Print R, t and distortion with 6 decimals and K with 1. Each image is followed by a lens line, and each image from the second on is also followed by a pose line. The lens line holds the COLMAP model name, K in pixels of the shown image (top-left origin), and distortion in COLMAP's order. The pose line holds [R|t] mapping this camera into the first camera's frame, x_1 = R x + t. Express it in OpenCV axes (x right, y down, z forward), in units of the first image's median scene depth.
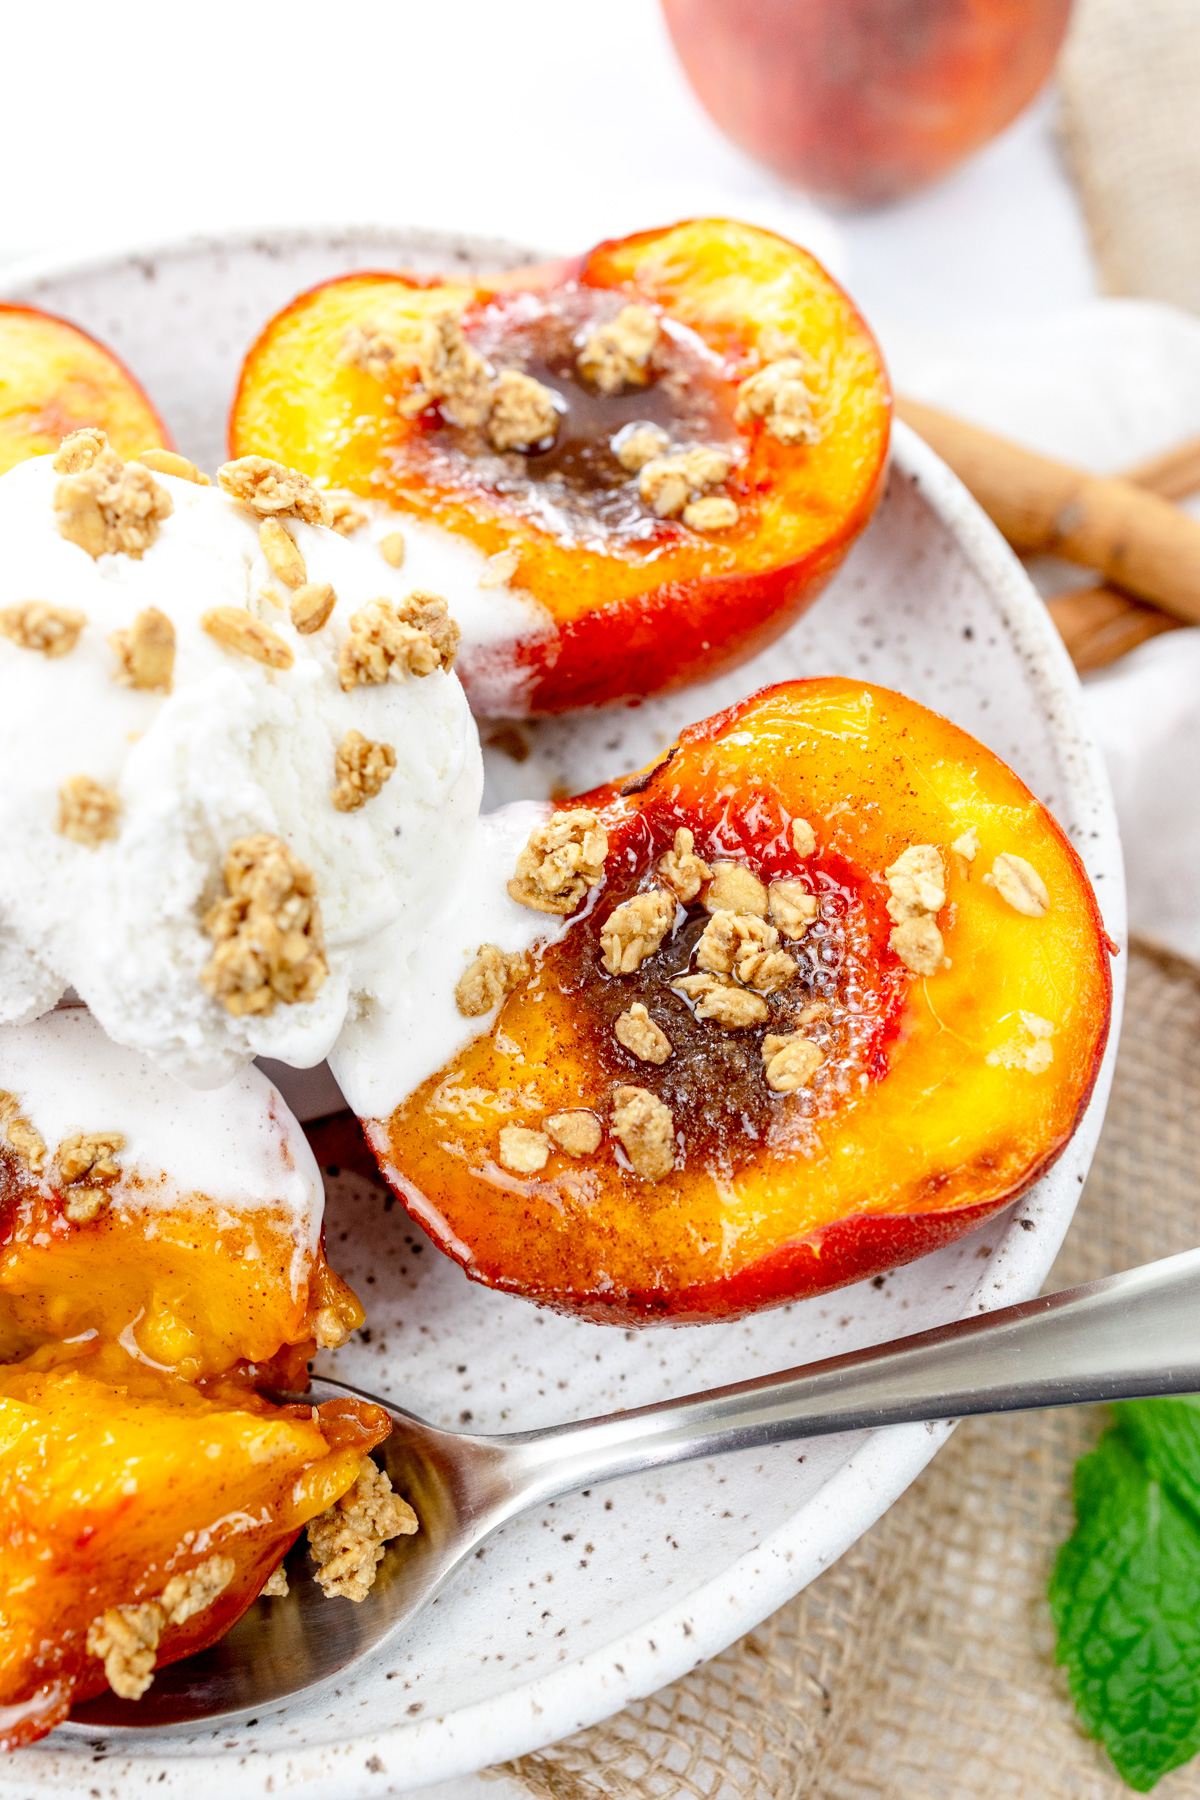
lens RADIAL K [[1879.4, 0, 579.3], [0, 1879.4, 895.9], [0, 0, 1]] dist [0.022529, -0.002931]
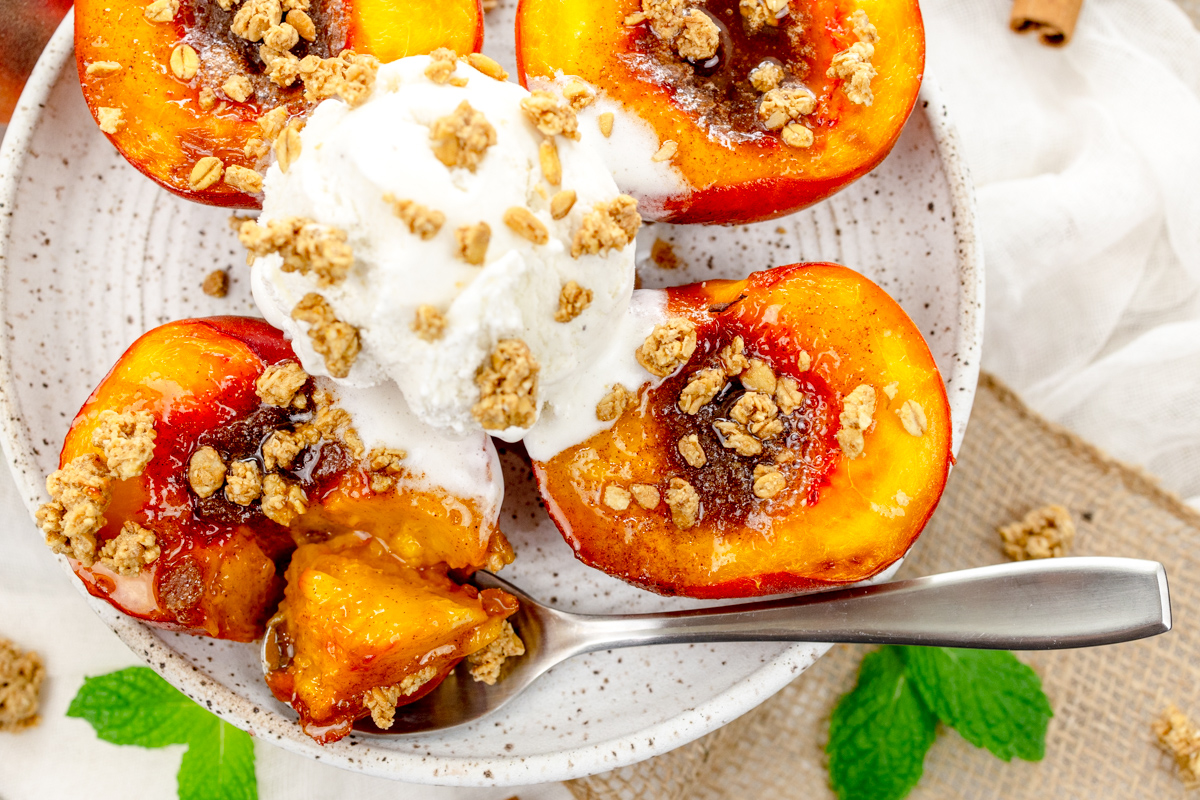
lens RADIAL K [[1363.2, 0, 595.2], [0, 1363.2, 431.2], [0, 0, 1]] dist [0.000509, 0.040505]
pose [[0.980417, 0.191772, 0.044784, -0.123688], [-0.195929, 0.926953, 0.319953, -0.354161], [0.019846, -0.322462, 0.946374, -0.255774]]
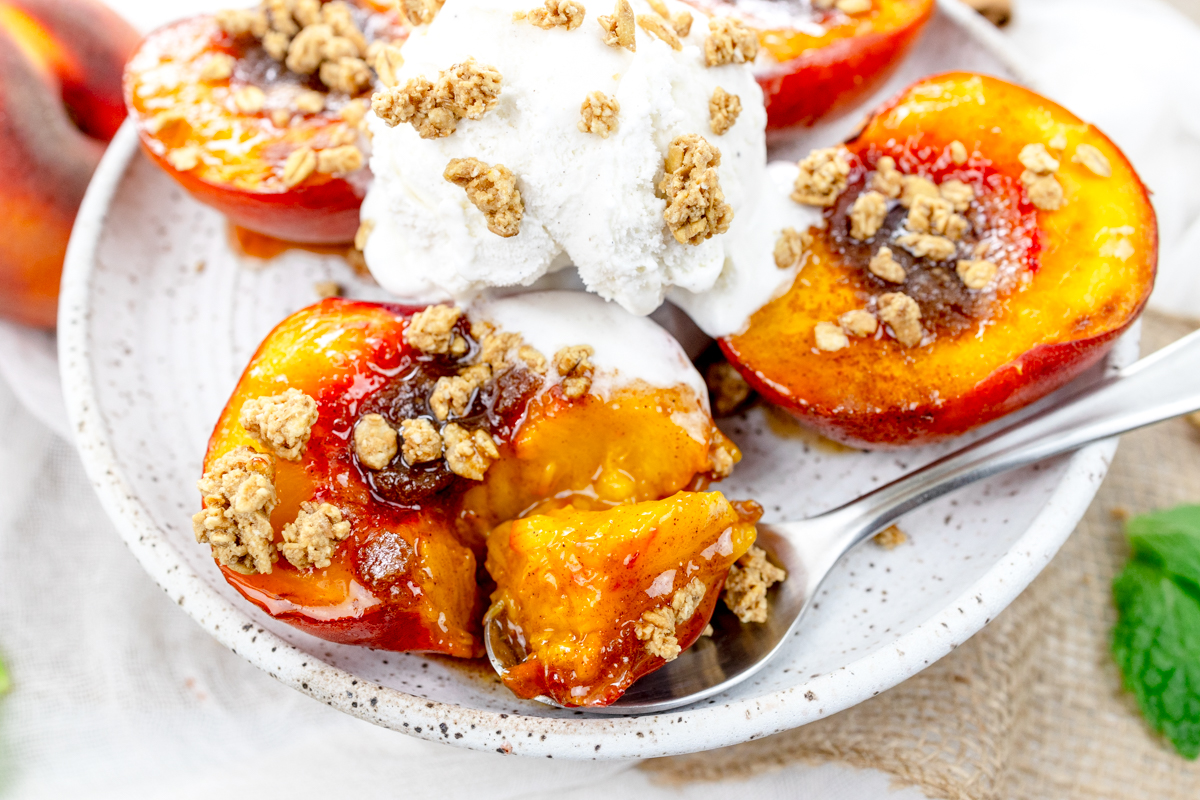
lens RADIAL K [[1260.0, 0, 581.2], [0, 1260.0, 398.0], [0, 0, 1]] dist [0.008667, 0.028855]
pose [[0.991500, -0.089664, 0.094280, -0.357269], [0.100657, 0.987759, -0.119162, 0.297957], [-0.082442, 0.127639, 0.988388, -0.075333]]
